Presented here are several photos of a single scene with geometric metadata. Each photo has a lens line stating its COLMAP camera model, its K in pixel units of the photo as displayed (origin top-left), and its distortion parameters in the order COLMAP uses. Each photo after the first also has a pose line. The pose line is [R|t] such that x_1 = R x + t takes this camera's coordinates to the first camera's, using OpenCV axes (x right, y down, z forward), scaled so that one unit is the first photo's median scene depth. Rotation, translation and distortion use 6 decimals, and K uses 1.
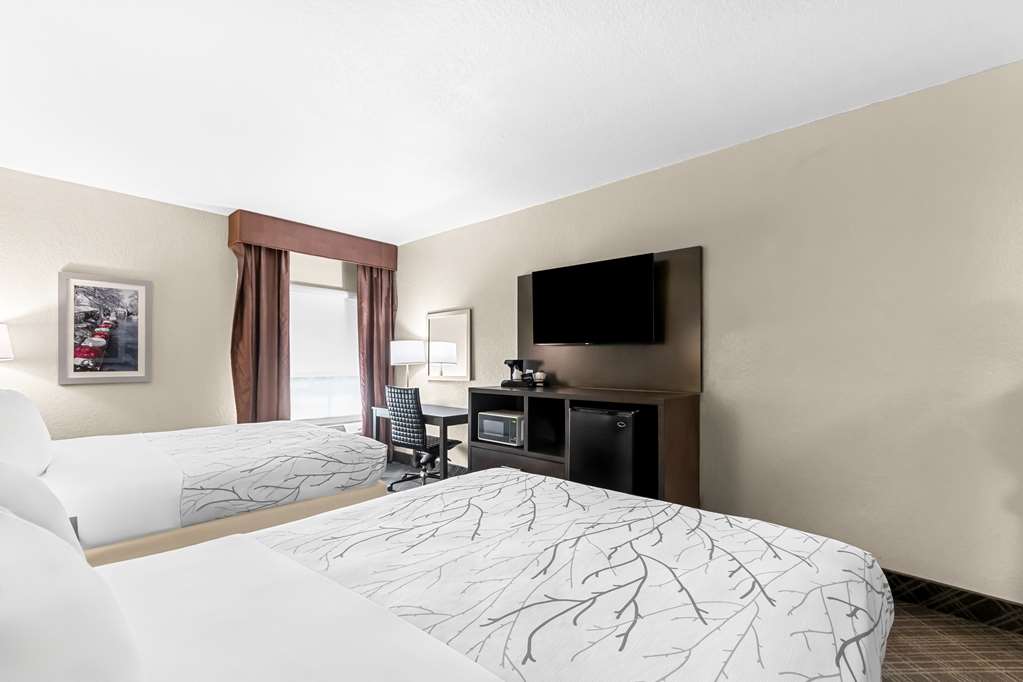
lens RADIAL K [[439.3, 0, 492.0], [0, 439.3, 360.2], [0, 0, 1]] dist [-0.009075, 0.000187]
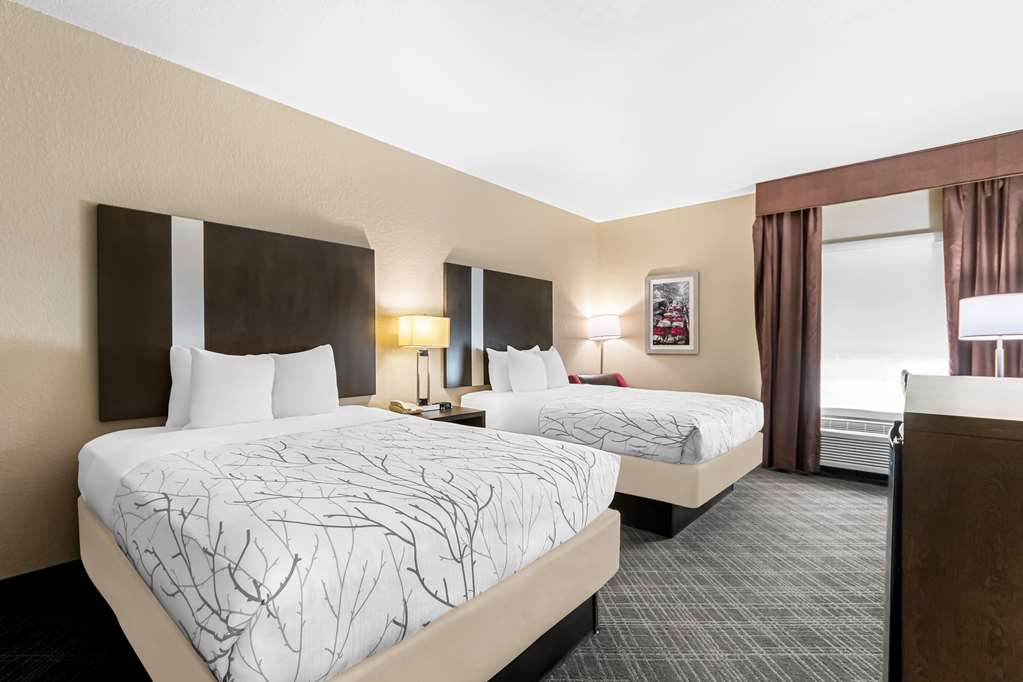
lens RADIAL K [[465.1, 0, 508.0], [0, 465.1, 345.9], [0, 0, 1]] dist [0.005091, 0.000045]
pose [[0.036767, 0.003238, -0.999319, 0.529605], [0.003412, 0.999989, 0.003366, 0.021792], [0.999318, -0.003534, 0.036755, 0.452538]]
